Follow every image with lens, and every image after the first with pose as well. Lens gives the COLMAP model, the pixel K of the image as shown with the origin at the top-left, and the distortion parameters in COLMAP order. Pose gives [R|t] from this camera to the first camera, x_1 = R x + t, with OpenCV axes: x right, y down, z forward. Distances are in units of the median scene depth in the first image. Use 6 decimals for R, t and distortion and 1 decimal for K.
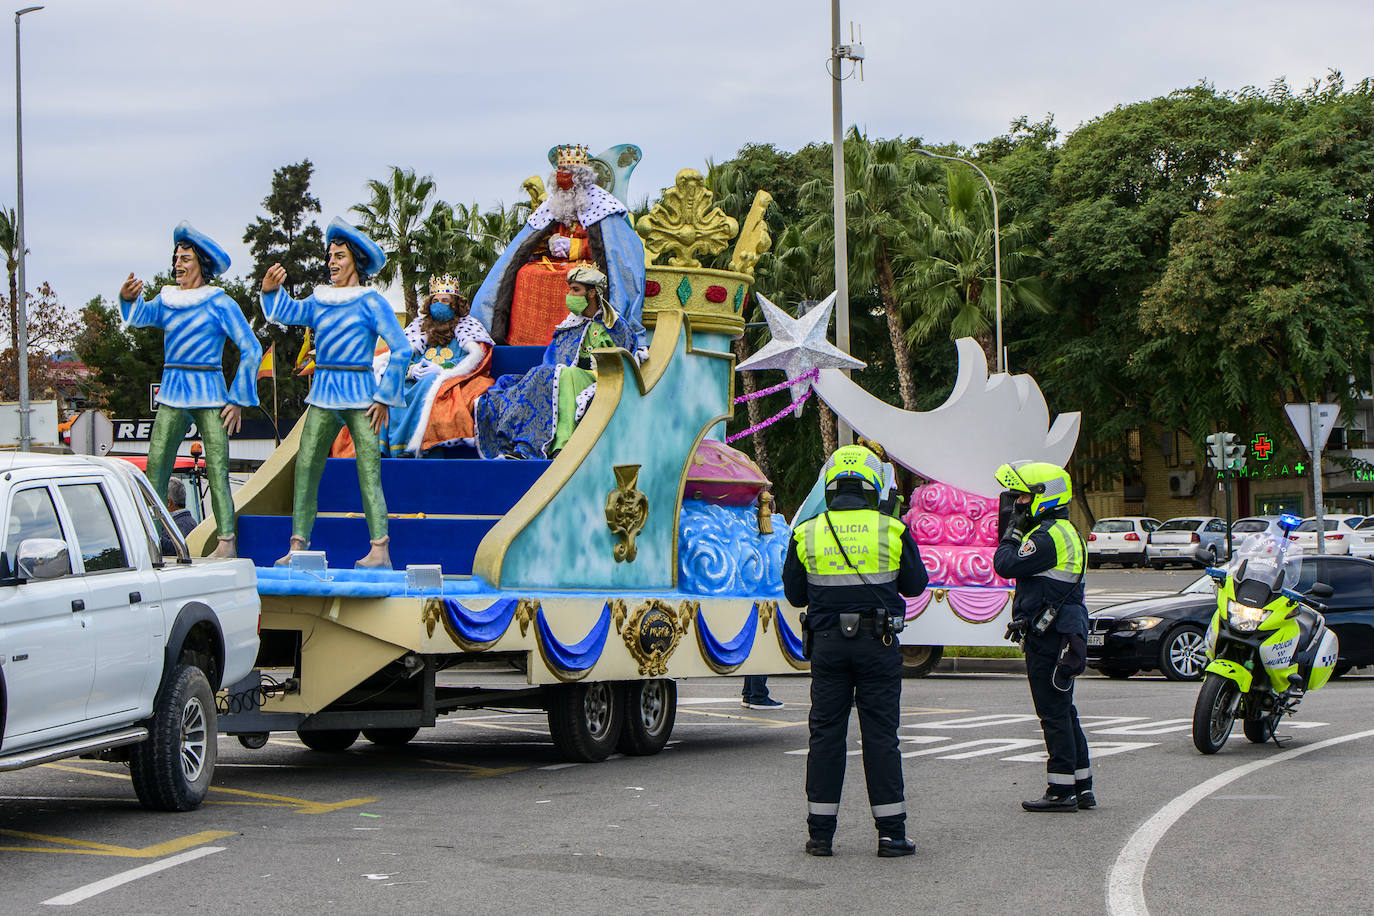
lens RADIAL K [[3278.6, 0, 687.0], [0, 3278.6, 458.0], [0, 0, 1]] dist [-0.045108, -0.300194]
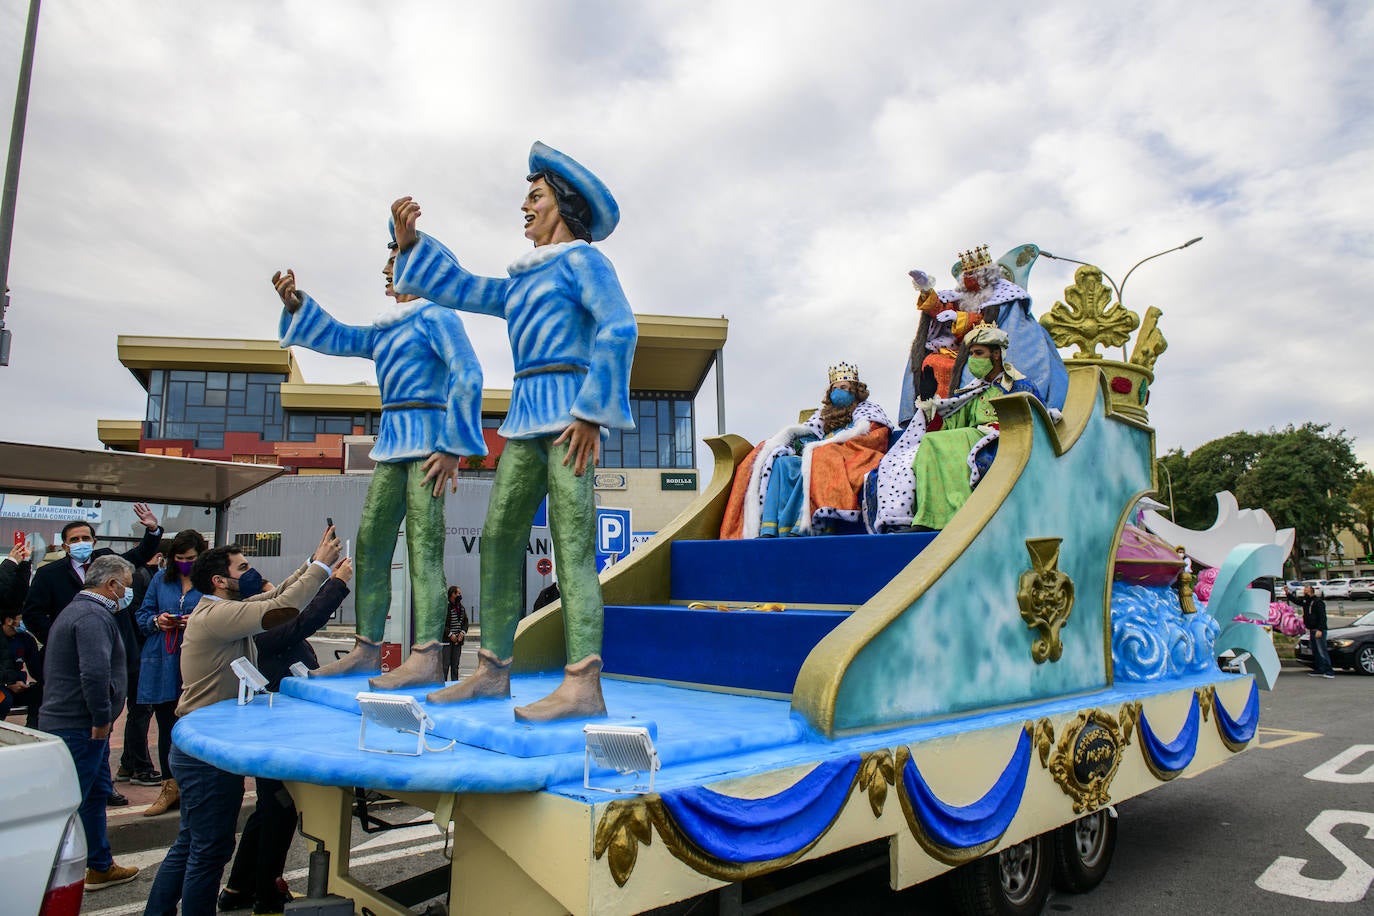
lens RADIAL K [[934.7, 0, 689.8], [0, 934.7, 452.2], [0, 0, 1]] dist [-0.054809, -0.002668]
pose [[0.929151, -0.058717, -0.365007, -0.014942], [0.012838, 0.991836, -0.126872, 0.008756], [0.369477, 0.113197, 0.922319, 0.766094]]
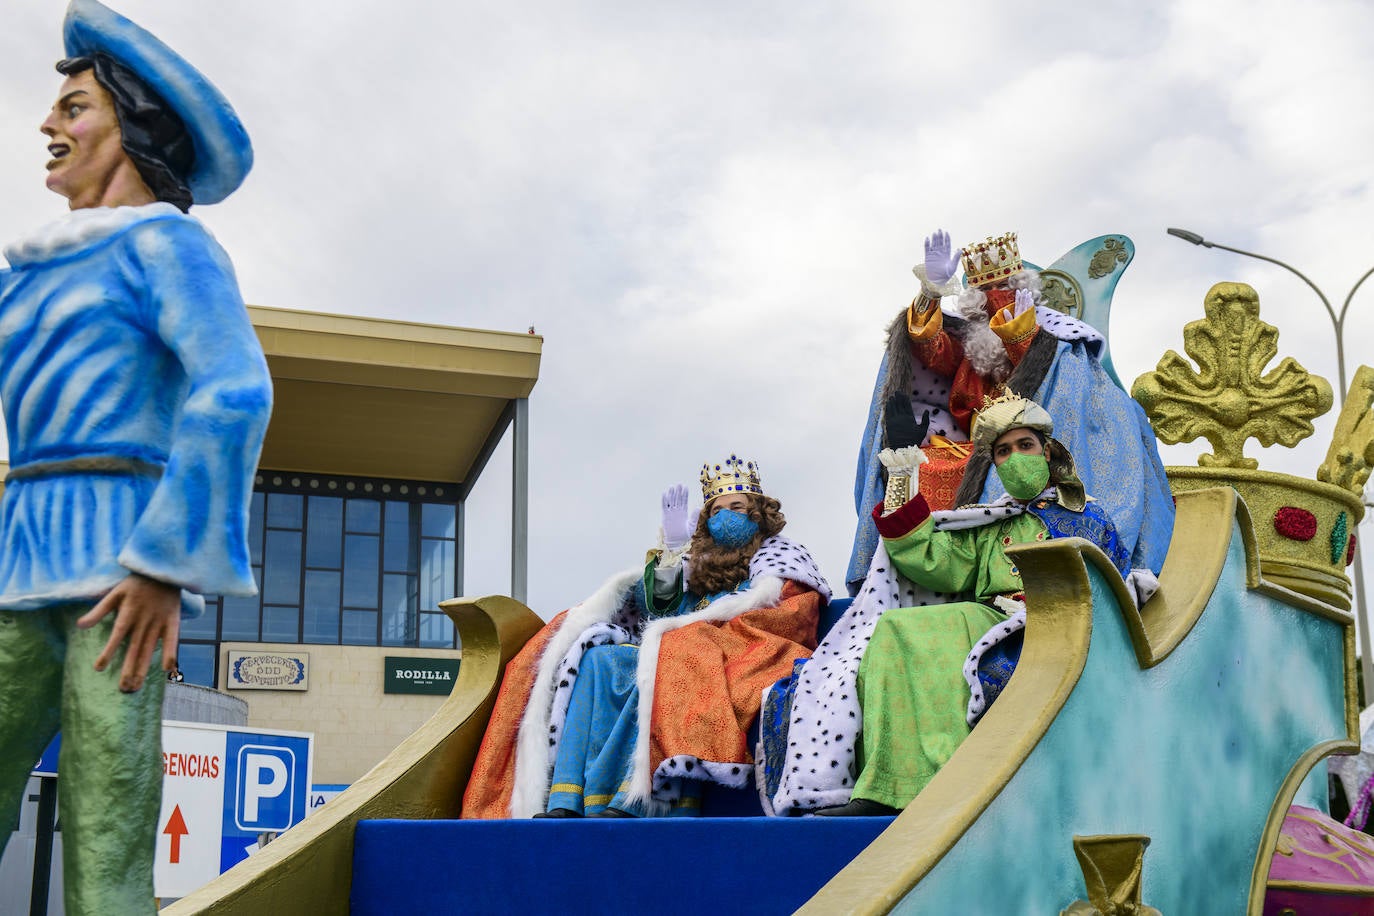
lens RADIAL K [[1973.5, 0, 689.9], [0, 1973.5, 451.9], [0, 0, 1]] dist [0.117928, 0.035477]
pose [[0.967496, -0.047375, -0.248410, -0.005668], [-0.005631, 0.978016, -0.208454, 0.007055], [0.252825, 0.203077, 0.945960, 0.759908]]
